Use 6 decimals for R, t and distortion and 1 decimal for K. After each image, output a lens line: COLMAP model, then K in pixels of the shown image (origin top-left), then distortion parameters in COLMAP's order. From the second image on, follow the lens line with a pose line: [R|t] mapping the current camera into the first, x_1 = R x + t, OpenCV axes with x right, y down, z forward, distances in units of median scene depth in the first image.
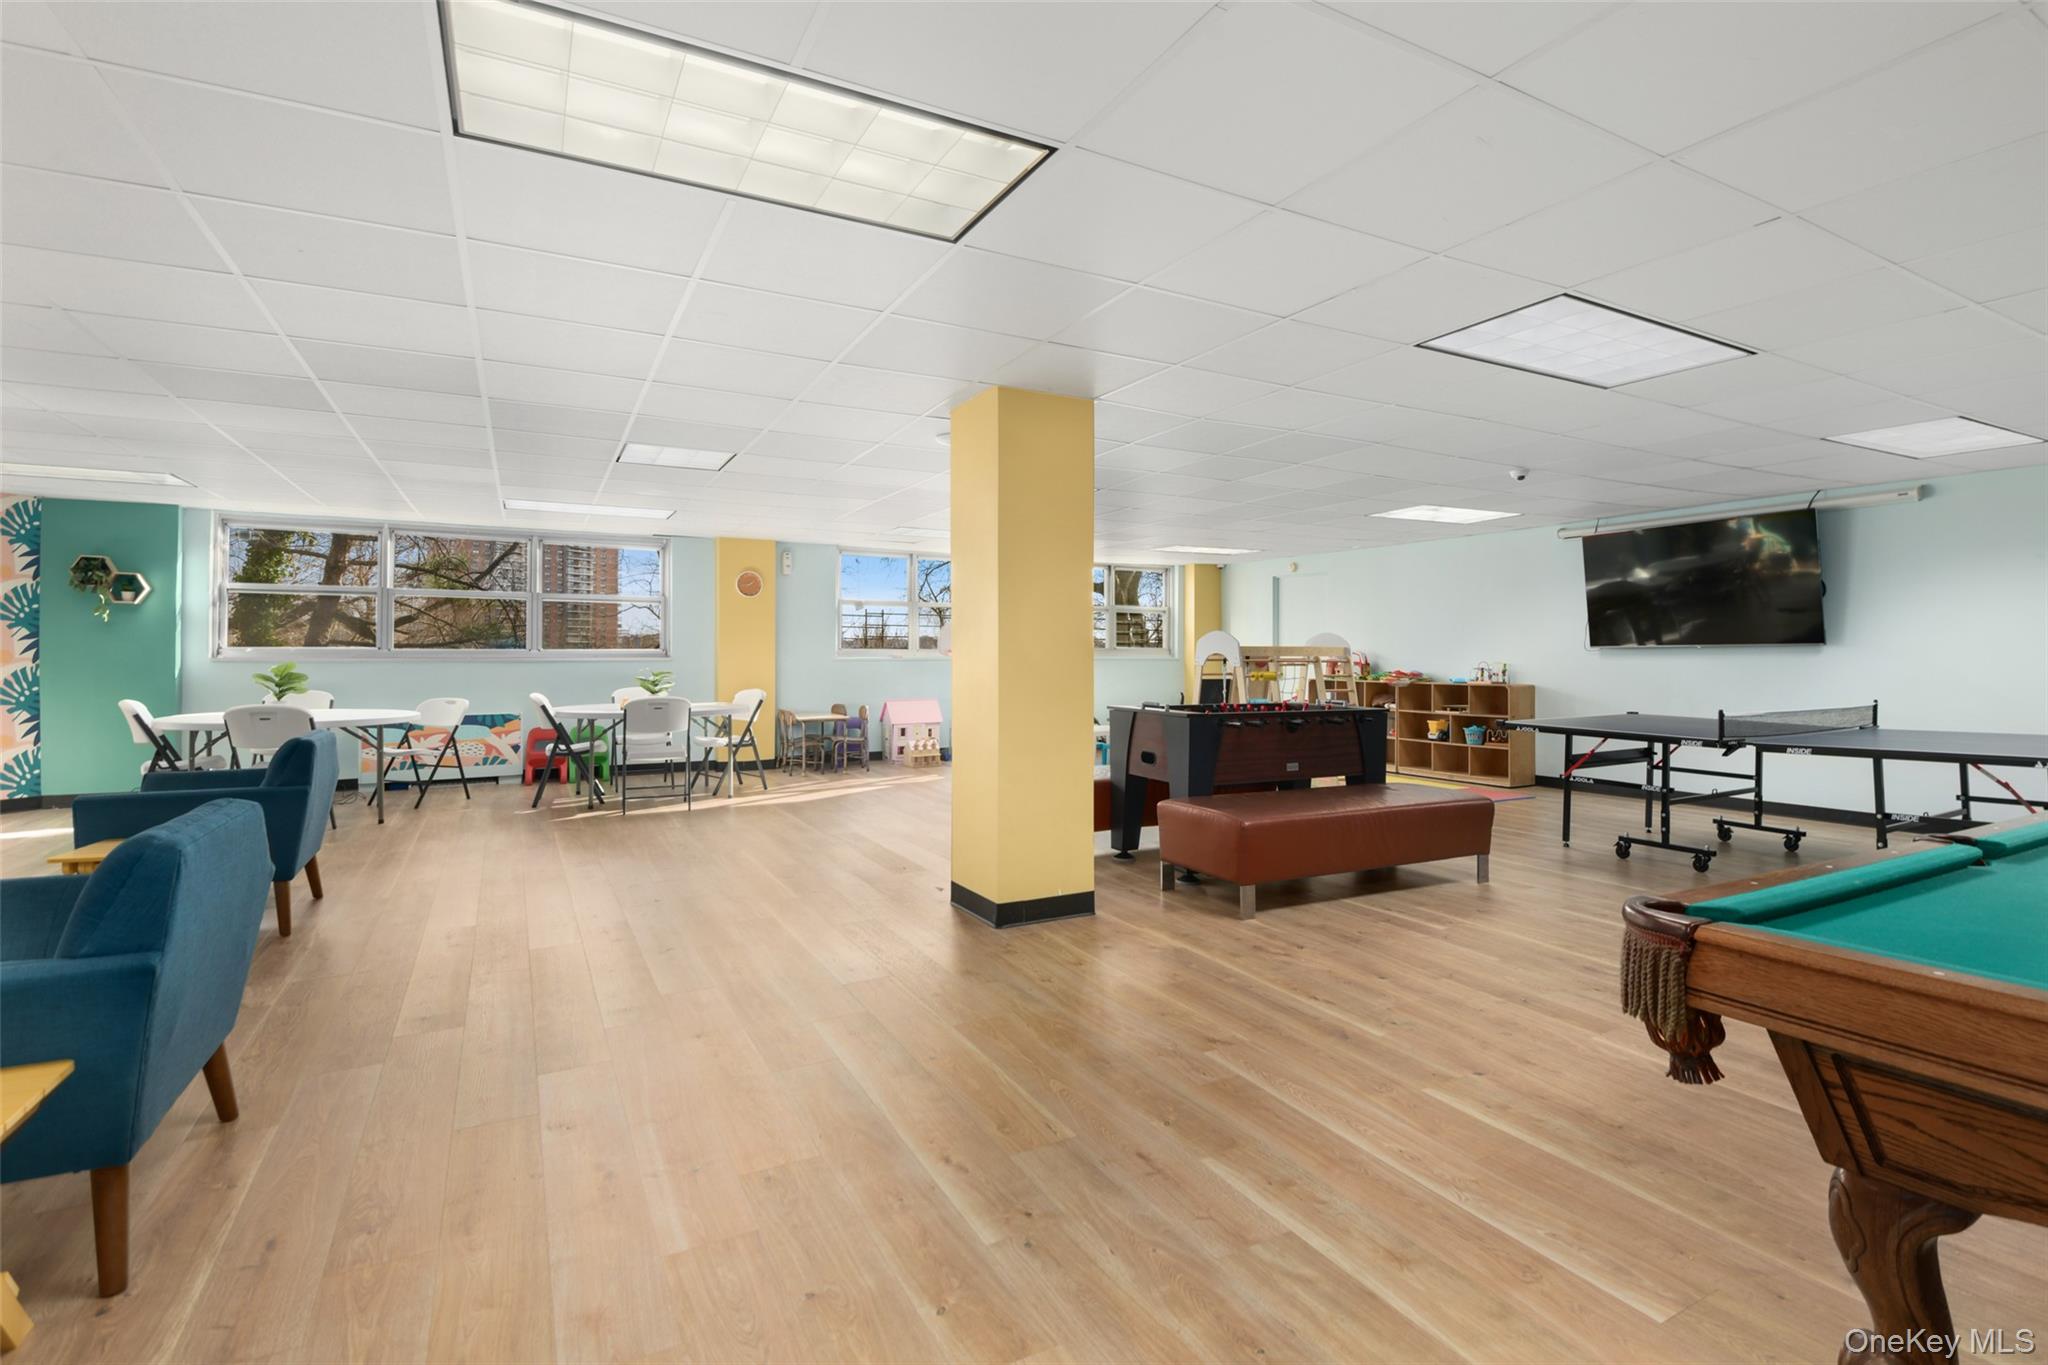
lens RADIAL K [[1016.0, 0, 1024.0], [0, 1016.0, 682.5], [0, 0, 1]] dist [-0.059144, 0.000074]
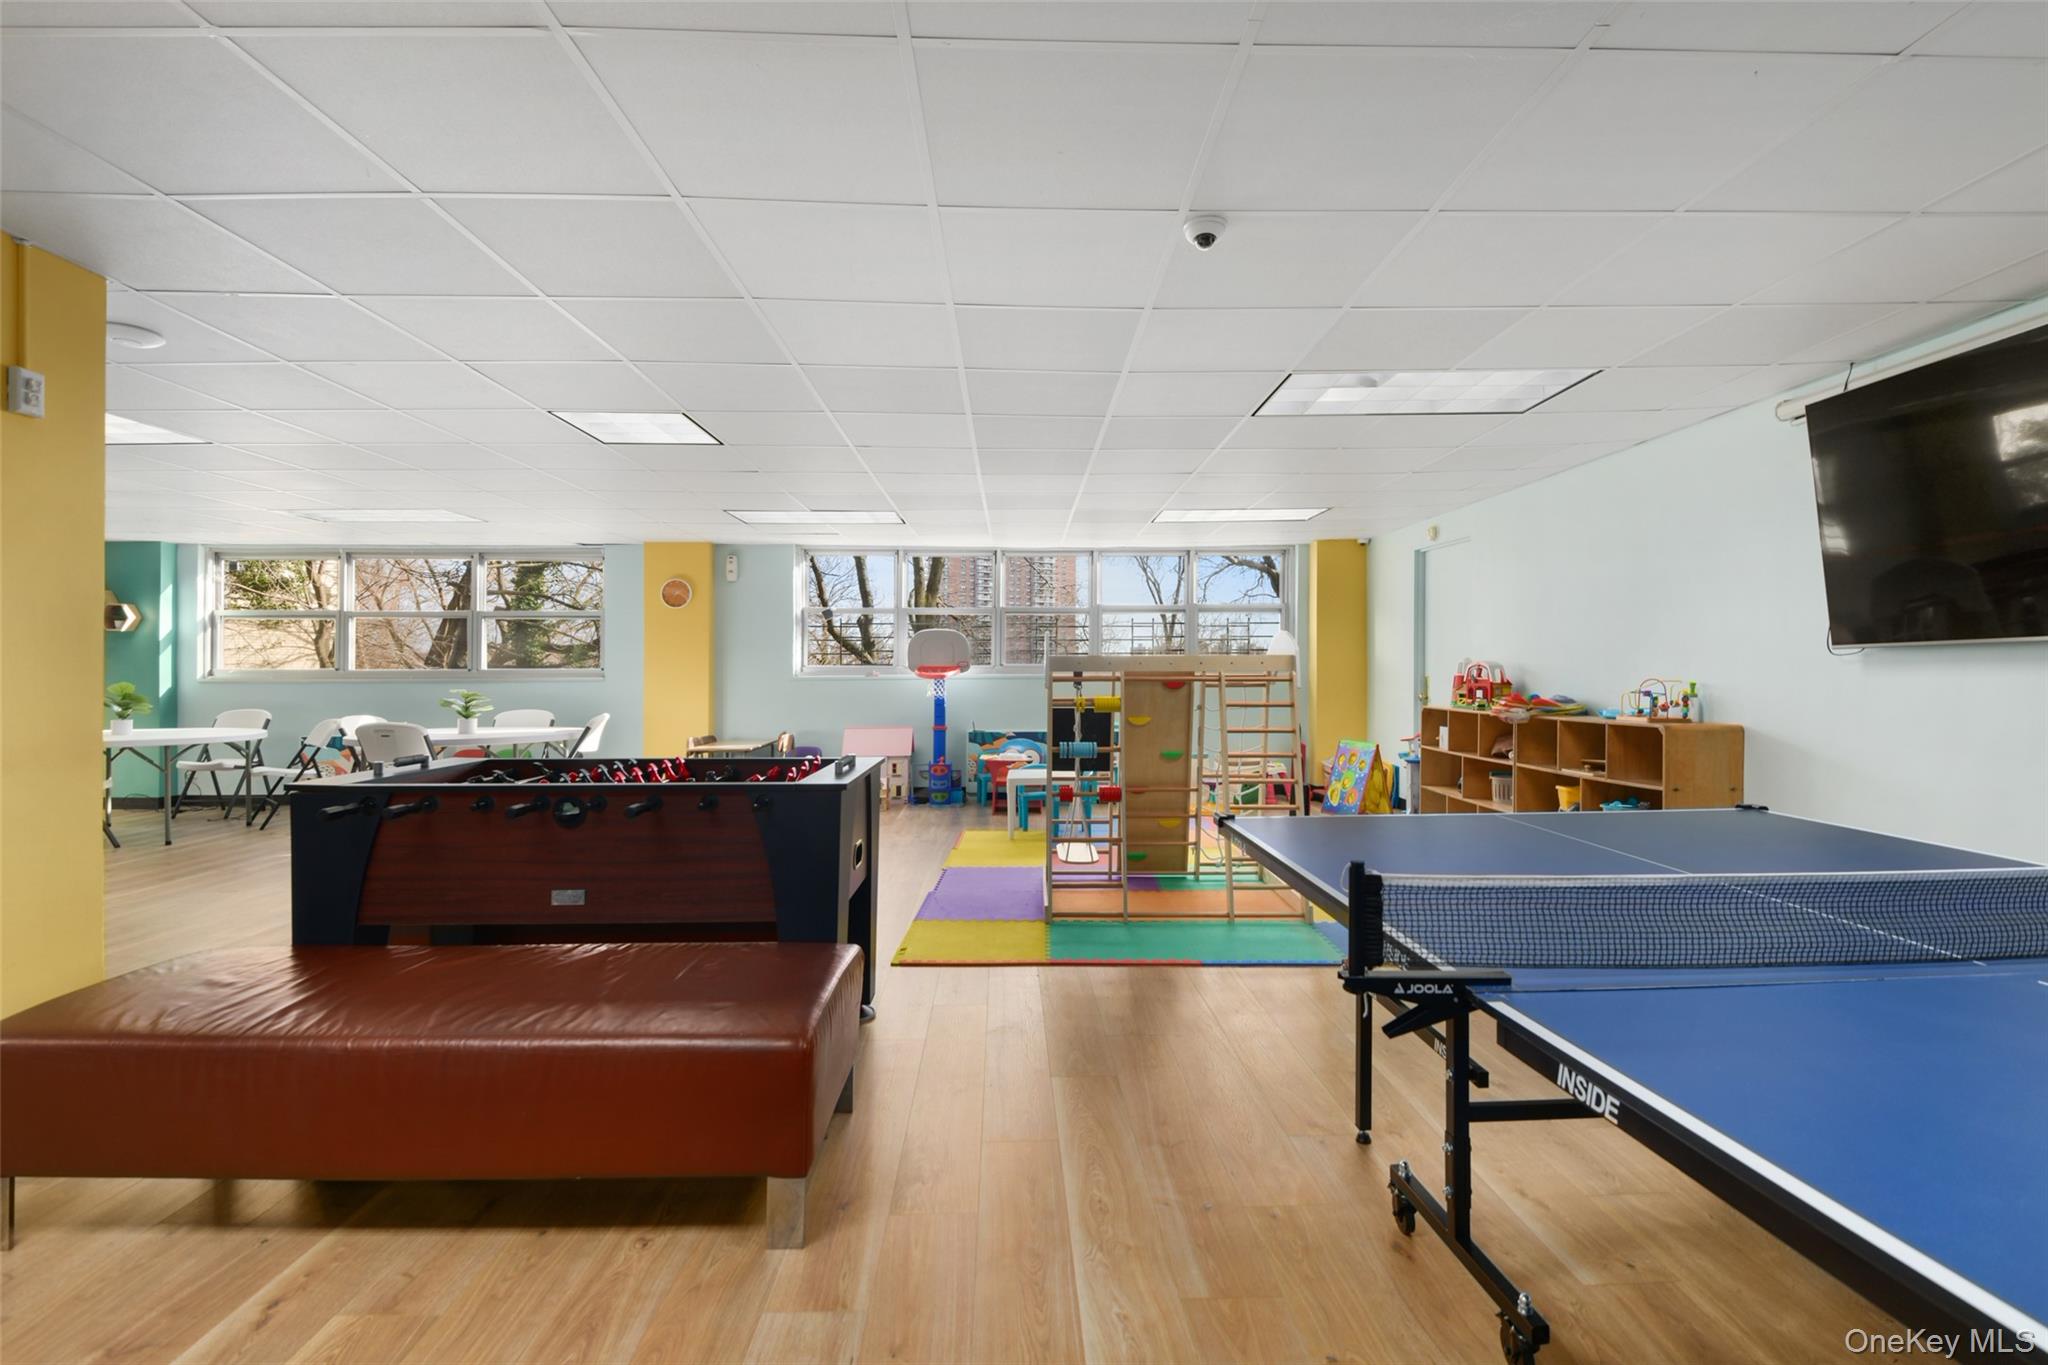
lens RADIAL K [[1016.0, 0, 1024.0], [0, 1016.0, 682.5], [0, 0, 1]] dist [-0.059144, 0.000074]
pose [[0.882015, -0.002254, -0.471215, 0.429098], [-0.008665, 0.999742, -0.020999, -0.005974], [0.471141, 0.022605, 0.881768, 0.408751]]
